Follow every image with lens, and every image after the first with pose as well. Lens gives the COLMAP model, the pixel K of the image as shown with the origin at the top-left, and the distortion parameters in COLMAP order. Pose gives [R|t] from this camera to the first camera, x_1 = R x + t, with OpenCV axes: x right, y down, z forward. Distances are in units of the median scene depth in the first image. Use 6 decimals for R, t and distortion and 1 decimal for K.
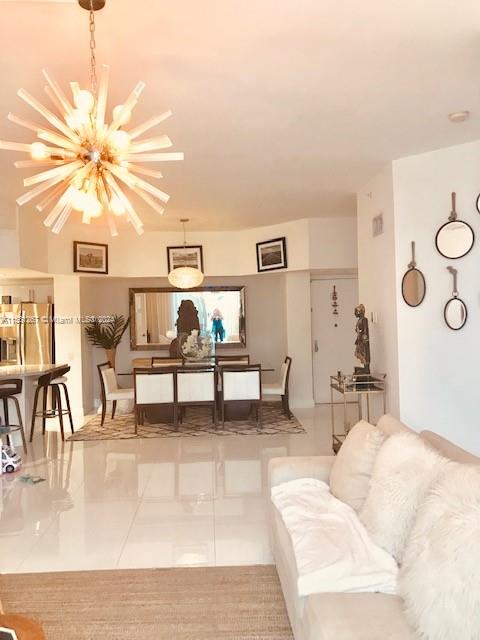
lens RADIAL K [[518.5, 0, 241.1], [0, 518.5, 316.3], [0, 0, 1]] dist [0.064540, -0.075832]
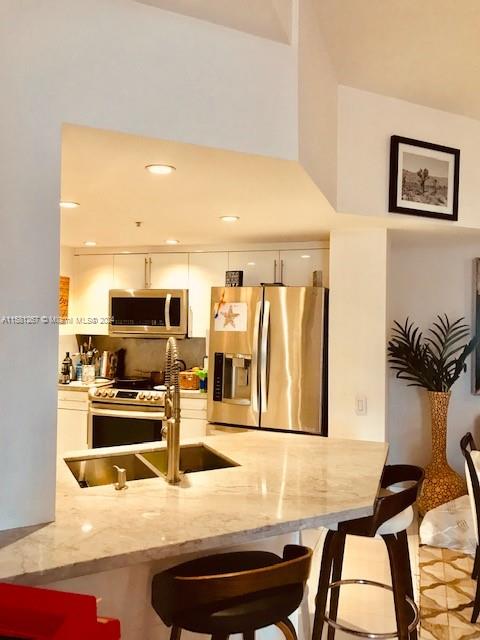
lens RADIAL K [[518.5, 0, 241.1], [0, 518.5, 316.3], [0, 0, 1]] dist [0.064540, -0.075832]
pose [[0.931075, 0.039118, -0.362725, -0.305668], [-0.033783, 0.999208, 0.021040, -0.006734], [0.363261, -0.007336, 0.931658, 0.629446]]
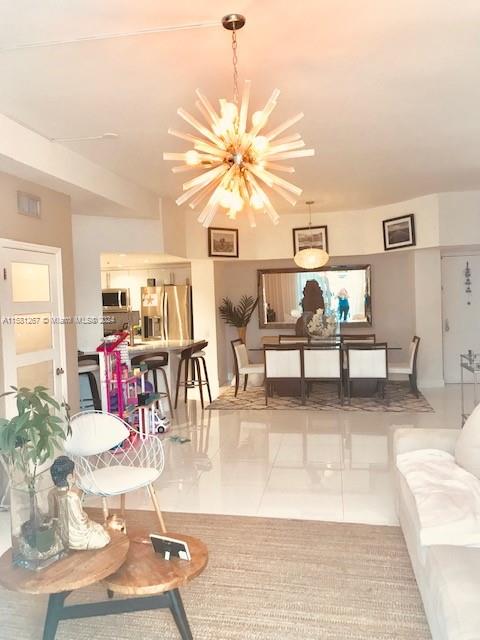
lens RADIAL K [[518.5, 0, 241.1], [0, 518.5, 316.3], [0, 0, 1]] dist [0.064540, -0.075832]
pose [[0.972141, -0.000362, -0.234396, -0.000405], [0.009666, 0.999210, 0.038549, -0.000576], [0.234197, -0.039741, 0.971376, -0.047934]]
